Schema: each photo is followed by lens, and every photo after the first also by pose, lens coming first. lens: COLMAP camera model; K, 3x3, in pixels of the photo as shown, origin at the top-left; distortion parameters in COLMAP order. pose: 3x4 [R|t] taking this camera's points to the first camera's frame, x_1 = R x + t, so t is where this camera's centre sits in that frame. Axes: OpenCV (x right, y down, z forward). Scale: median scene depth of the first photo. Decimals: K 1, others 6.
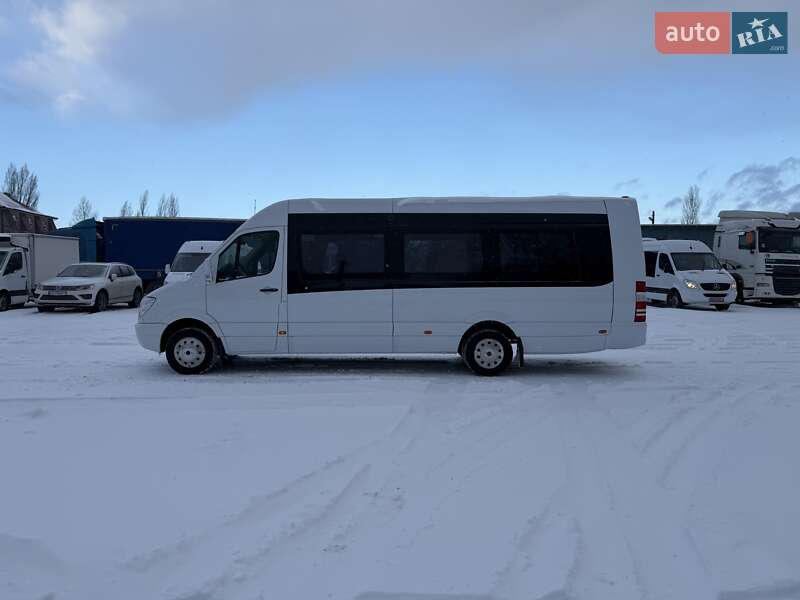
lens RADIAL K [[572.6, 0, 400.0], [0, 572.6, 300.0], [0, 0, 1]] dist [0.104104, -0.123563]
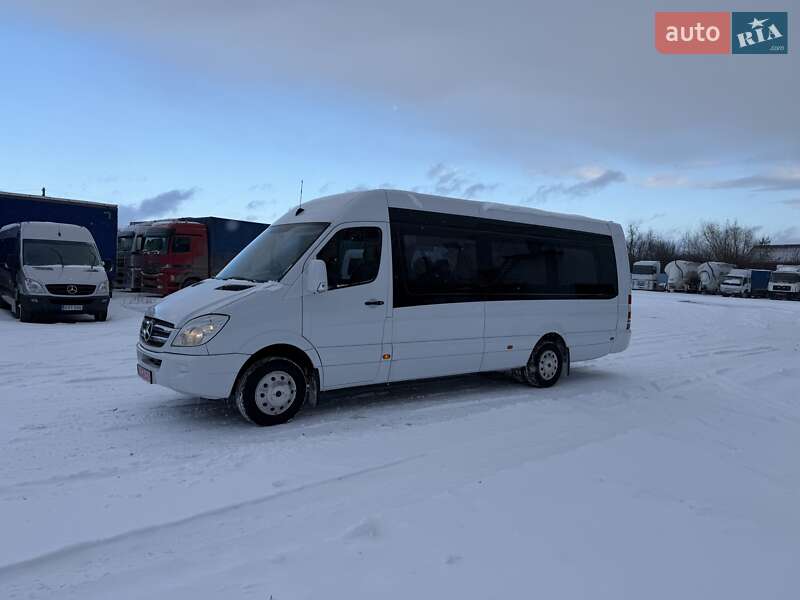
lens RADIAL K [[566.2, 0, 400.0], [0, 566.2, 300.0], [0, 0, 1]] dist [0.060345, -0.118302]
pose [[0.785716, 0.000207, 0.618587, -0.670727], [-0.005181, 0.999967, 0.006246, -0.026362], [-0.618566, -0.008113, 0.785691, 0.373874]]
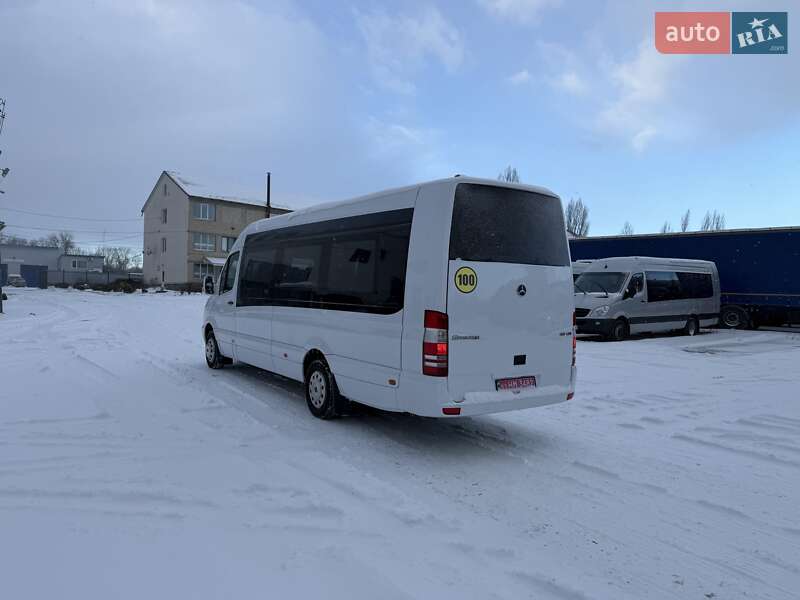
lens RADIAL K [[568.9, 0, 403.4], [0, 568.9, 283.6], [0, 0, 1]] dist [0.005395, -0.000175]
pose [[0.578258, 0.007105, -0.815823, 0.891612], [-0.059327, 0.997681, -0.033363, -0.038257], [0.813694, 0.067692, 0.577339, 0.617331]]
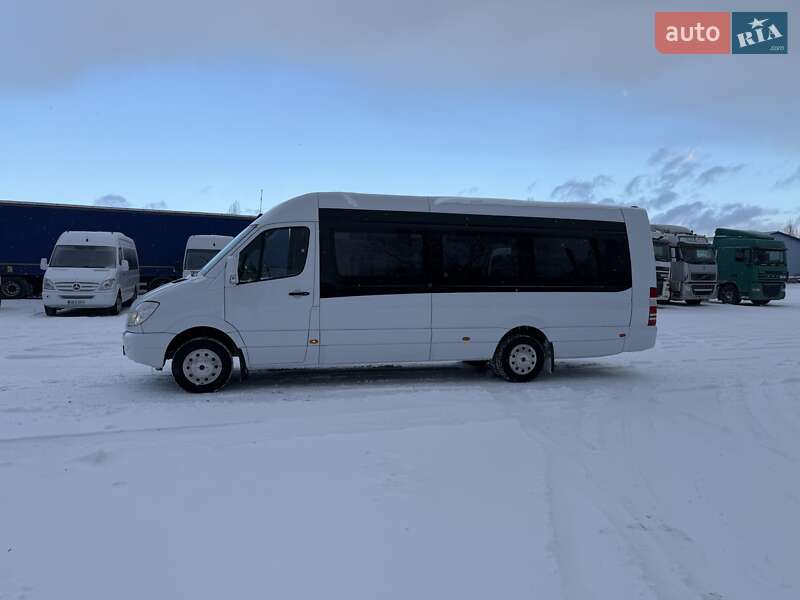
lens RADIAL K [[572.6, 0, 400.0], [0, 572.6, 300.0], [0, 0, 1]] dist [0.104104, -0.123563]
pose [[0.961639, 0.001841, 0.274310, -0.318718], [-0.002844, 0.999991, 0.003258, -0.010963], [-0.274302, -0.003913, 0.961636, 0.107785]]
